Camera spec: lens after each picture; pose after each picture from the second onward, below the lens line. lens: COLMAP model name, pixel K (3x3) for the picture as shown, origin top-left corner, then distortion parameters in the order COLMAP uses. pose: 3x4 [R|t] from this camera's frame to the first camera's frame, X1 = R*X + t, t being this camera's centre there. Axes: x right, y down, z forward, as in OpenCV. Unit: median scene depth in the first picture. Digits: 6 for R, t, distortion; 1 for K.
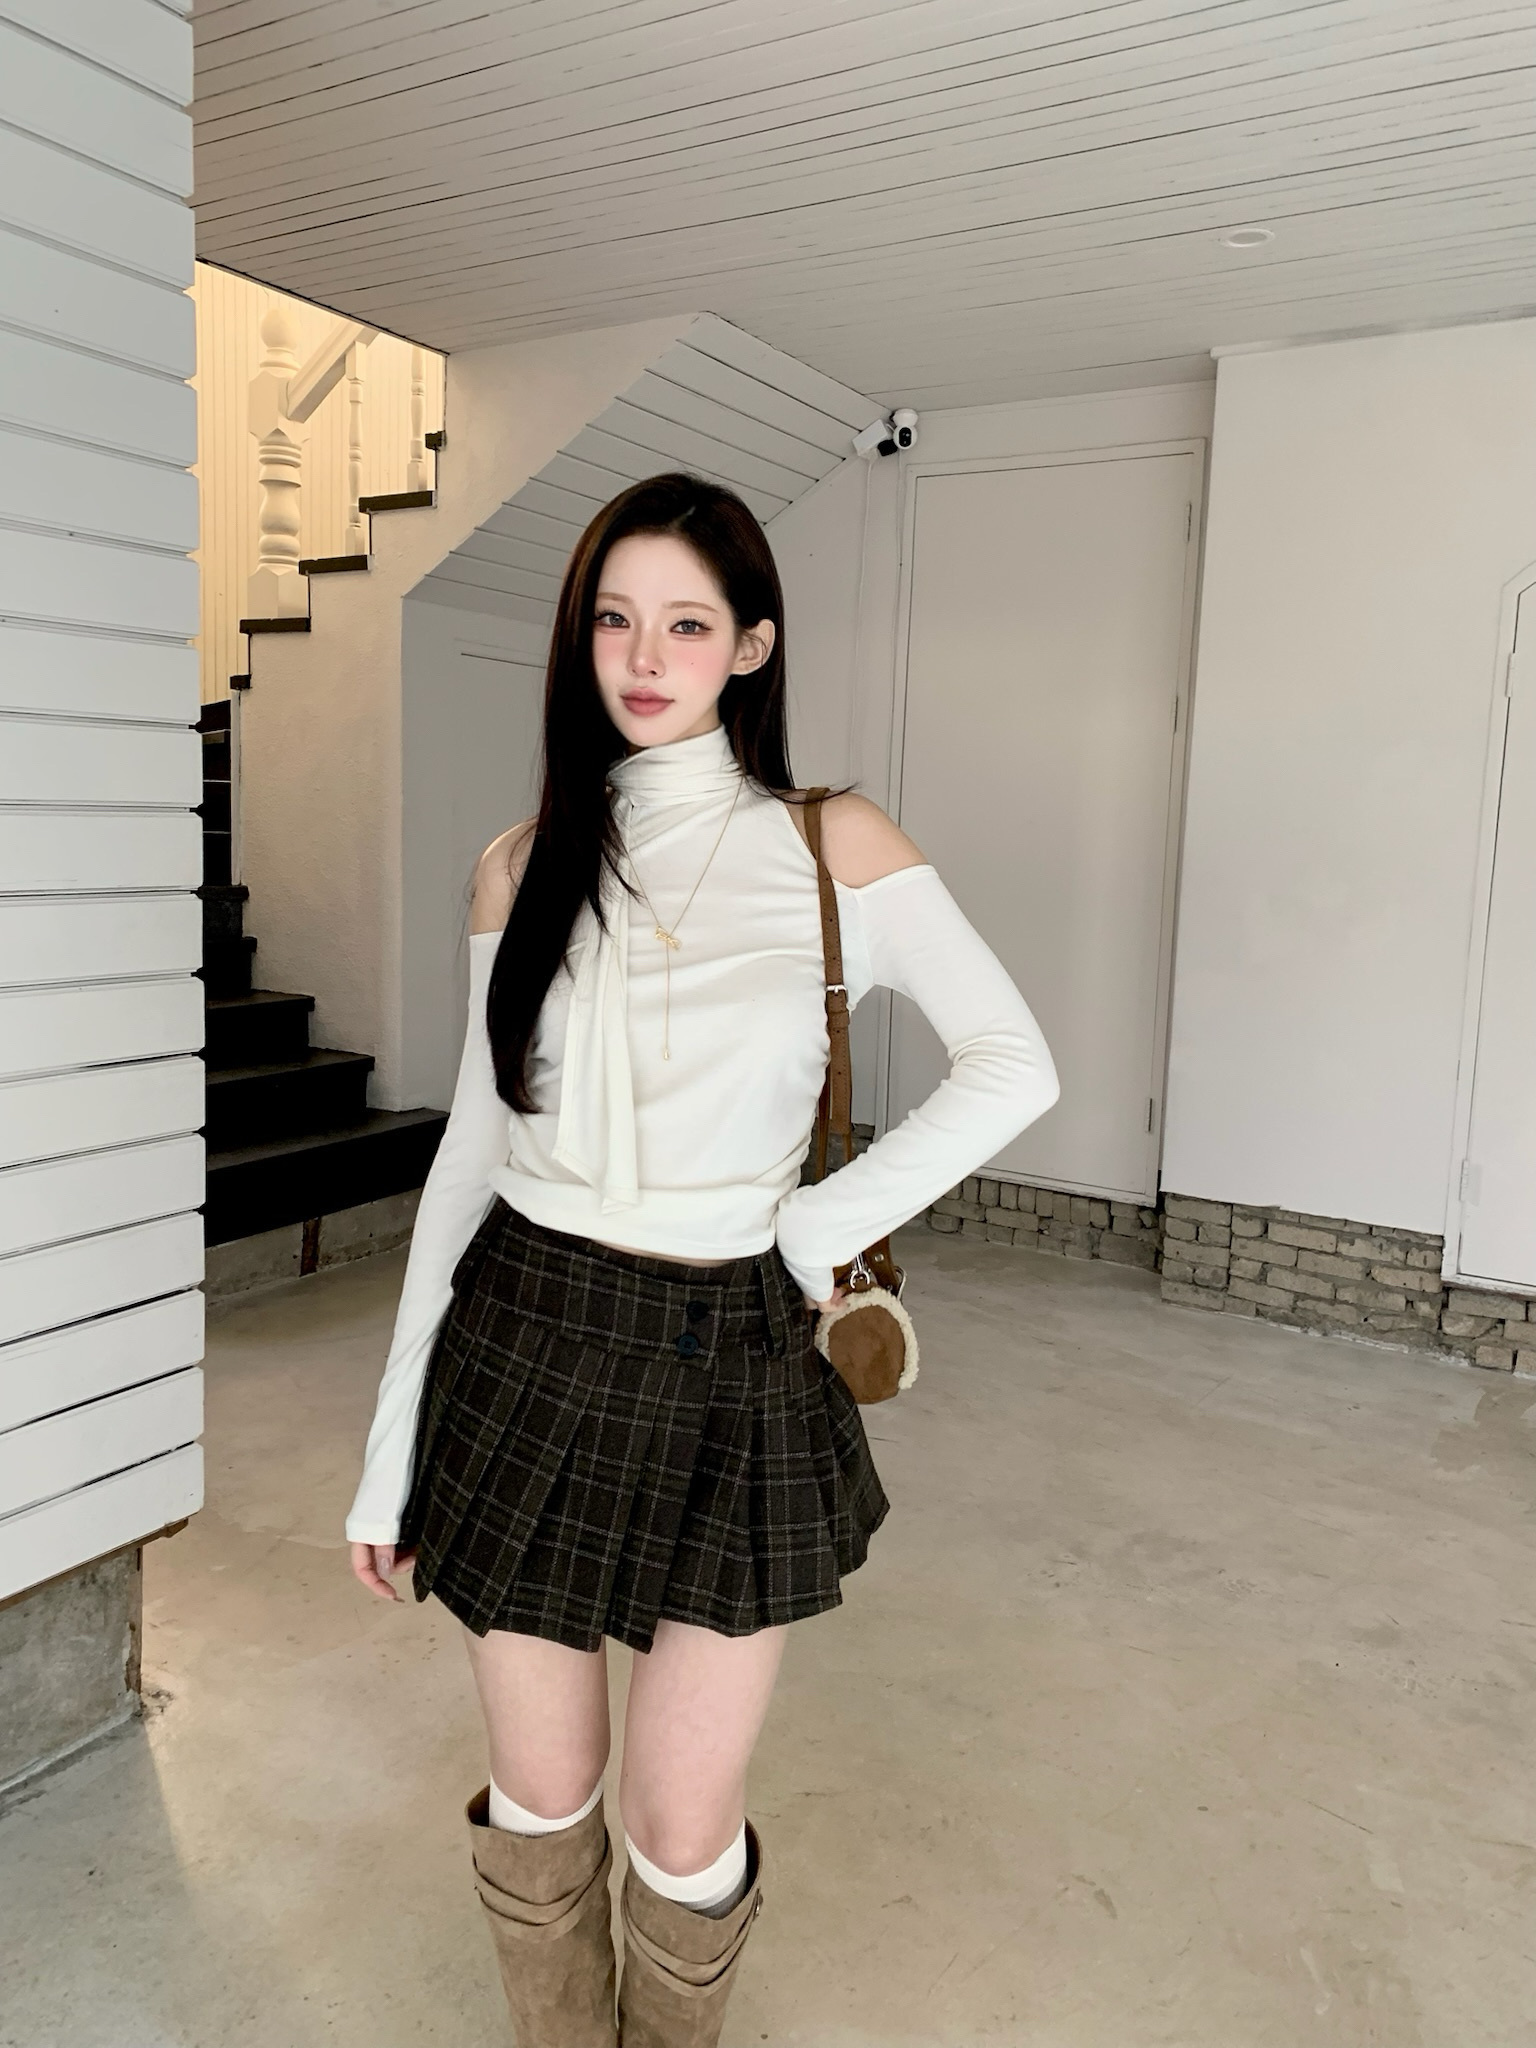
lens RADIAL K [[1565.8, 0, 713.2], [0, 1565.8, 1025.7], [0, 0, 1]] dist [0.098302, -0.002093]
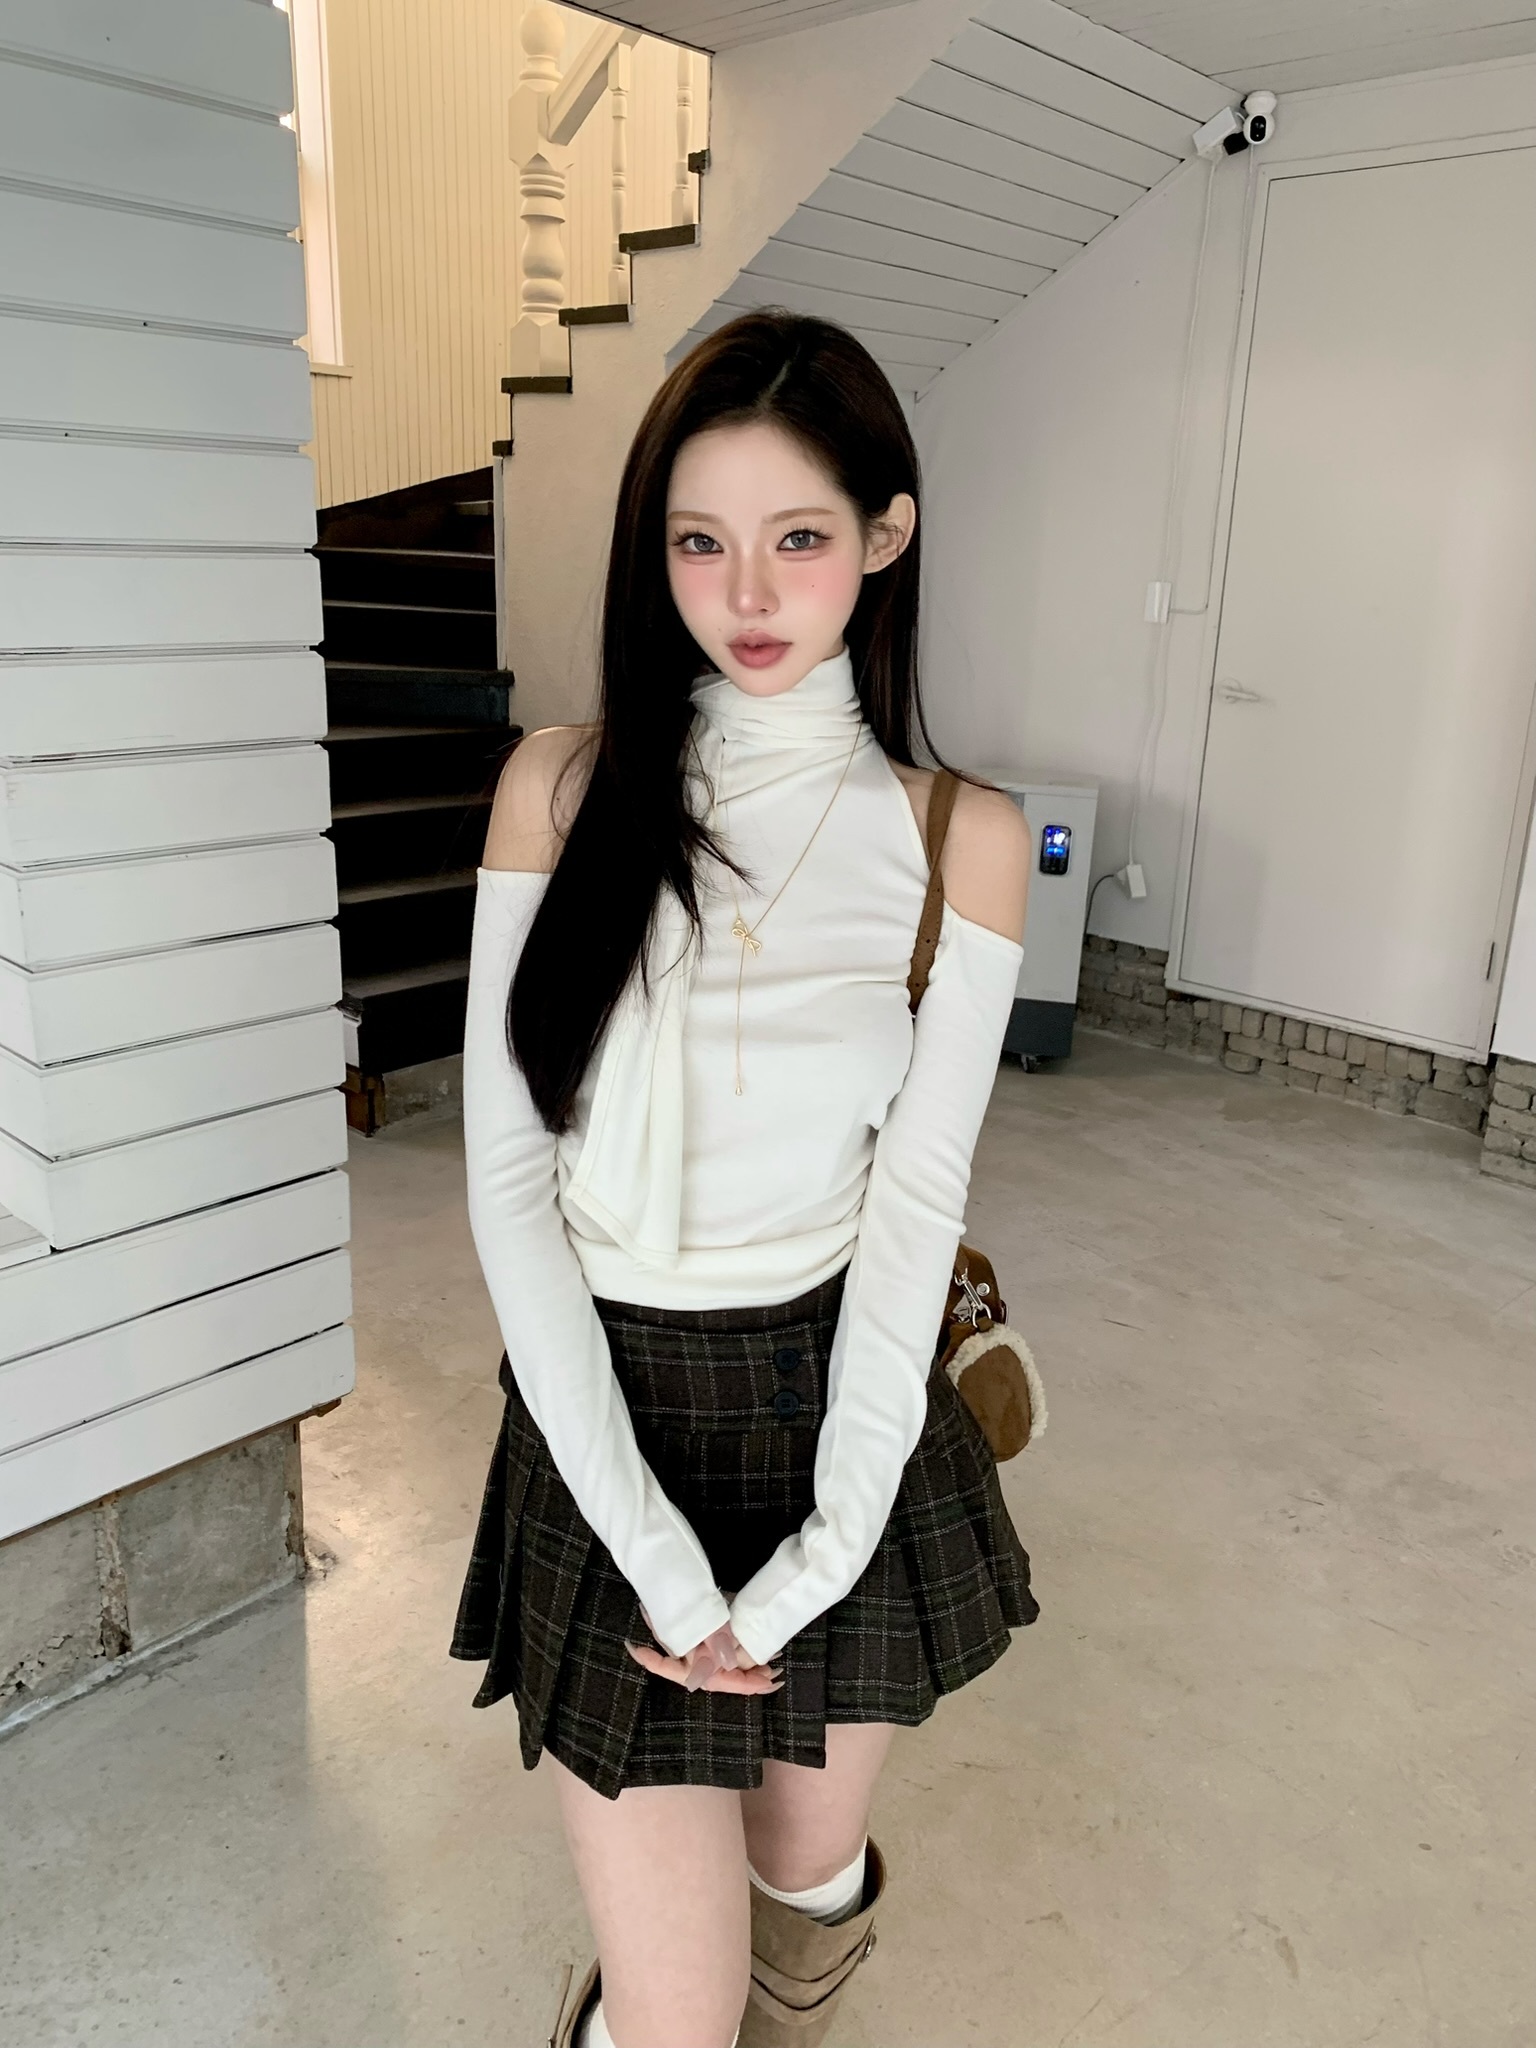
lens RADIAL K [[1586.7, 0, 768.0], [0, 1586.7, 1024.0], [0, 0, 1]] dist [0.068988, 0.002609]
pose [[0.985006, 0.052718, -0.164266, 0.054794], [-0.028039, 0.988428, 0.149079, -0.049946], [0.170225, -0.142238, 0.975086, 0.107653]]
